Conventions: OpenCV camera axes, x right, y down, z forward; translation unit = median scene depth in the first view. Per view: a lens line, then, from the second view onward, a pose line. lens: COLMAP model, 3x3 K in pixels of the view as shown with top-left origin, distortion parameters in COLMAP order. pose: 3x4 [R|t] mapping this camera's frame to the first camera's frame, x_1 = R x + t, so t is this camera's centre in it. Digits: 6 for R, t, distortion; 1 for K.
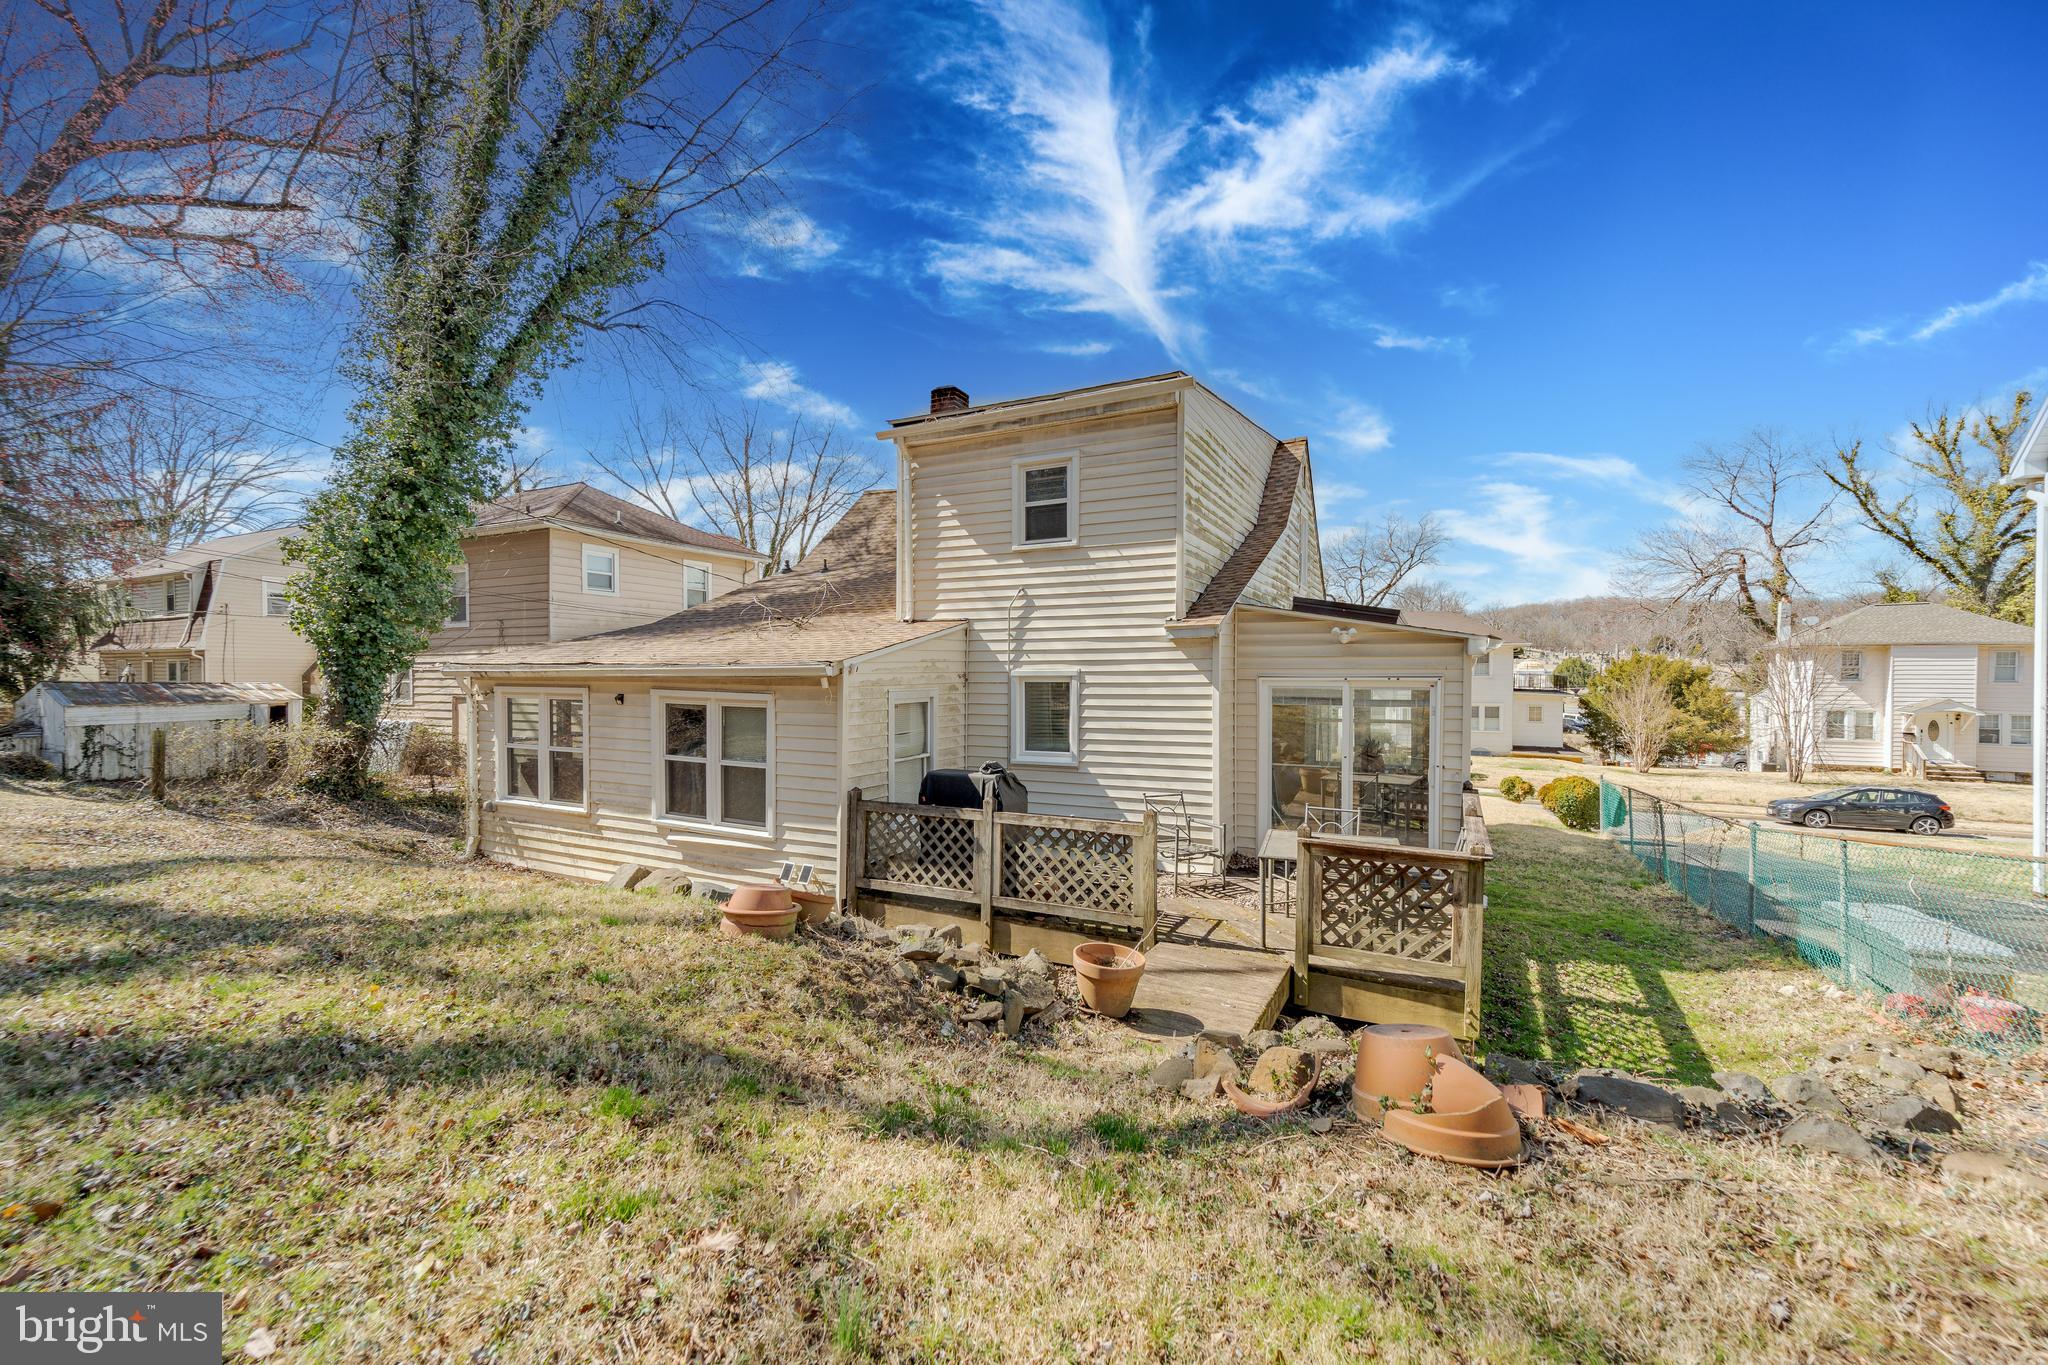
lens RADIAL K [[806.0, 0, 1023.8], [0, 806.0, 690.4], [0, 0, 1]] dist [0.003164, 0.000142]
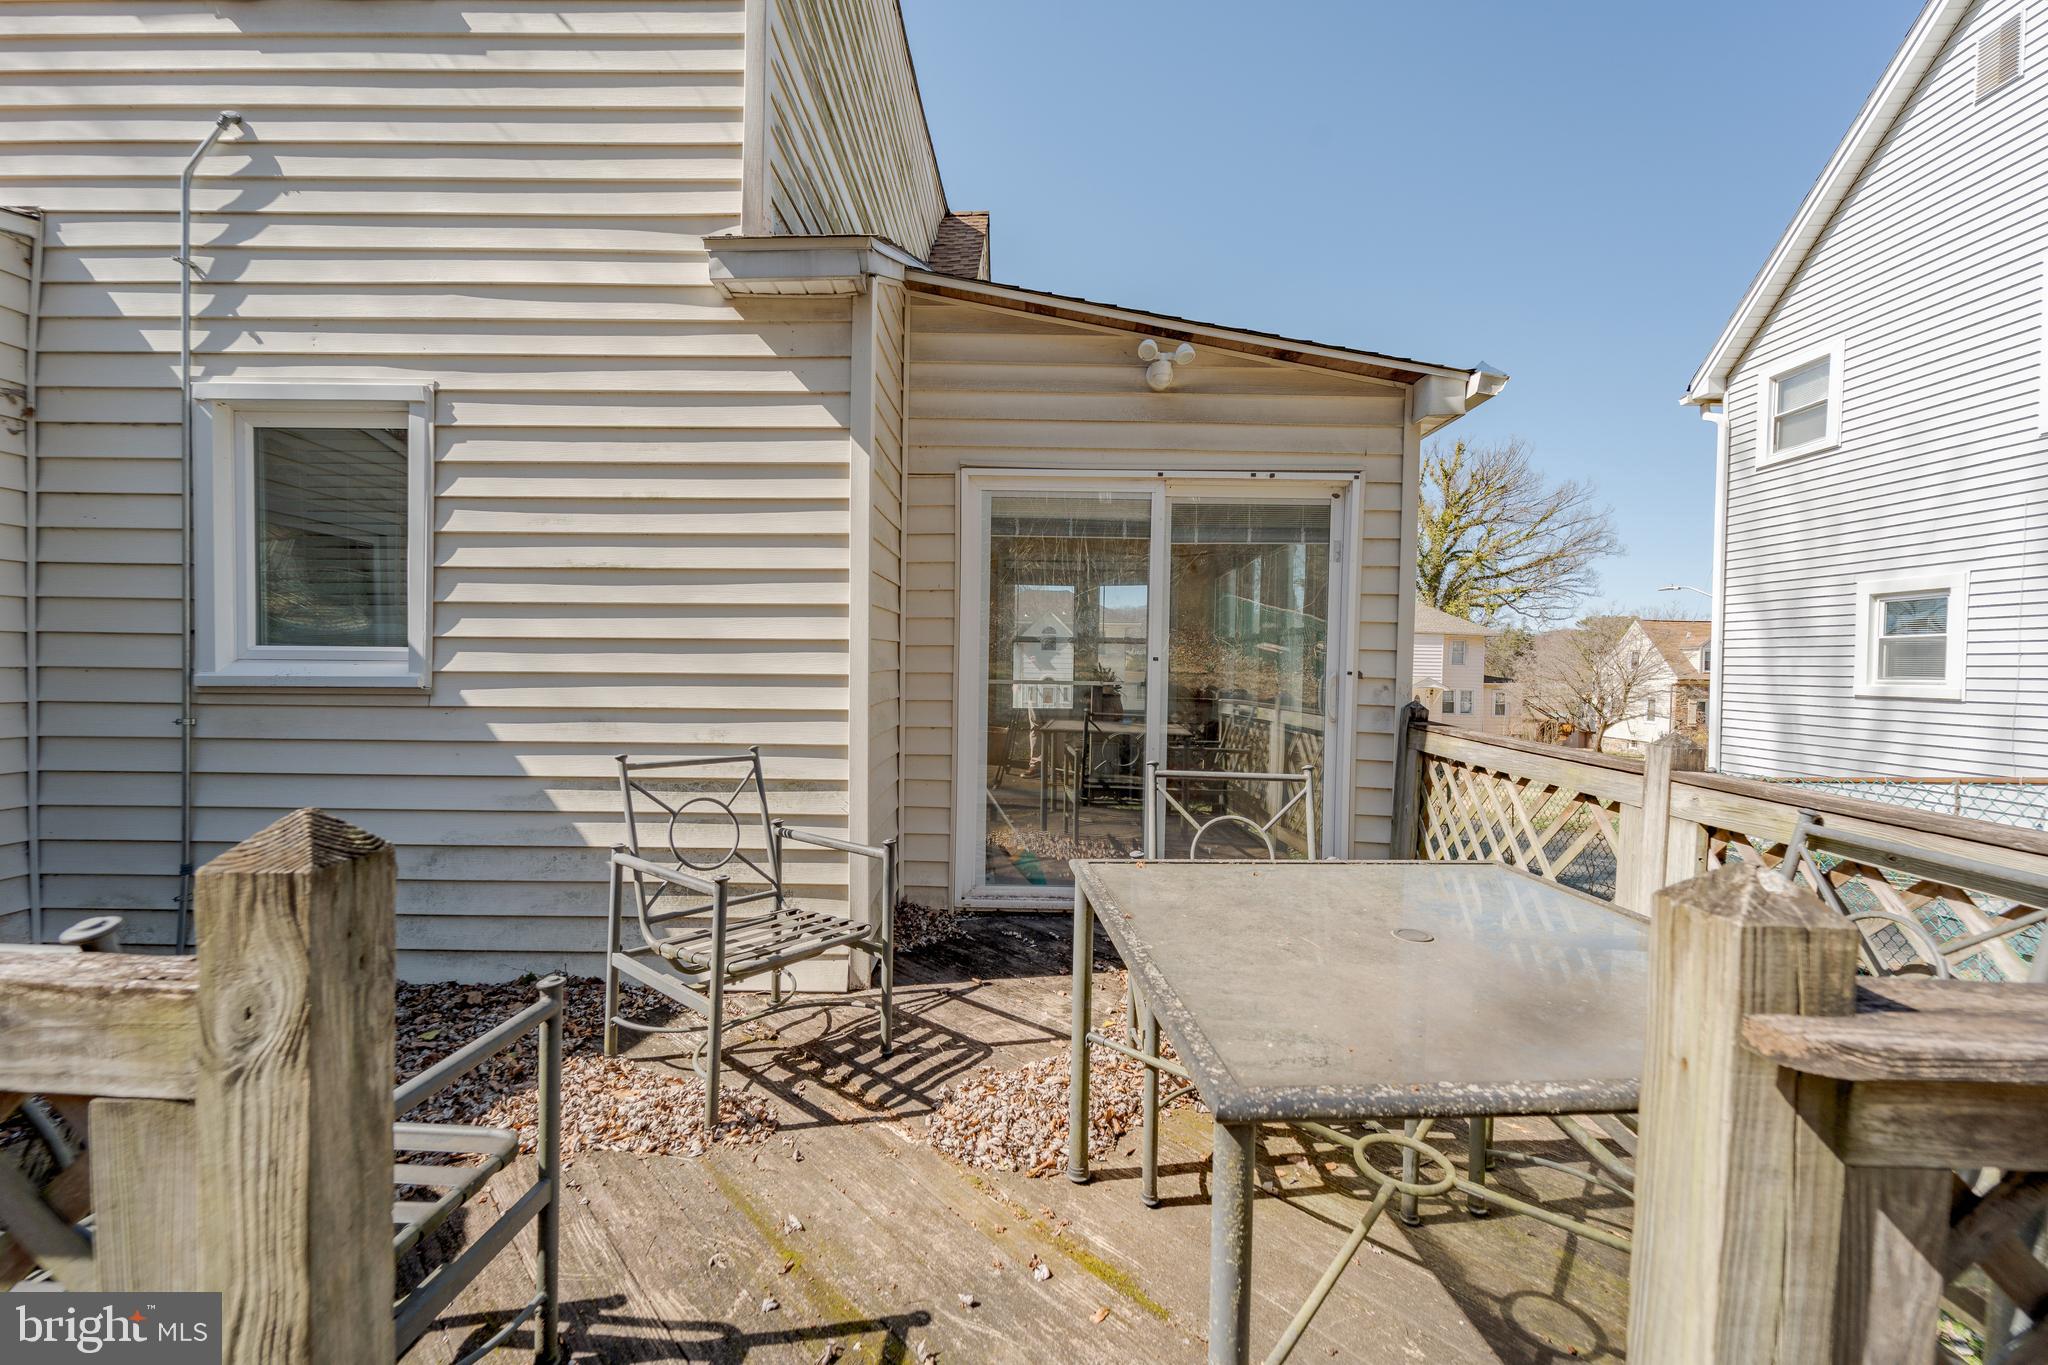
lens RADIAL K [[806.0, 0, 1023.8], [0, 806.0, 690.4], [0, 0, 1]] dist [0.003164, 0.000142]
pose [[0.894393, 0.004915, 0.447255, 0.135768], [-0.009922, 0.999912, 0.008853, 0.090621], [-0.447172, -0.012356, 0.894363, 0.608000]]
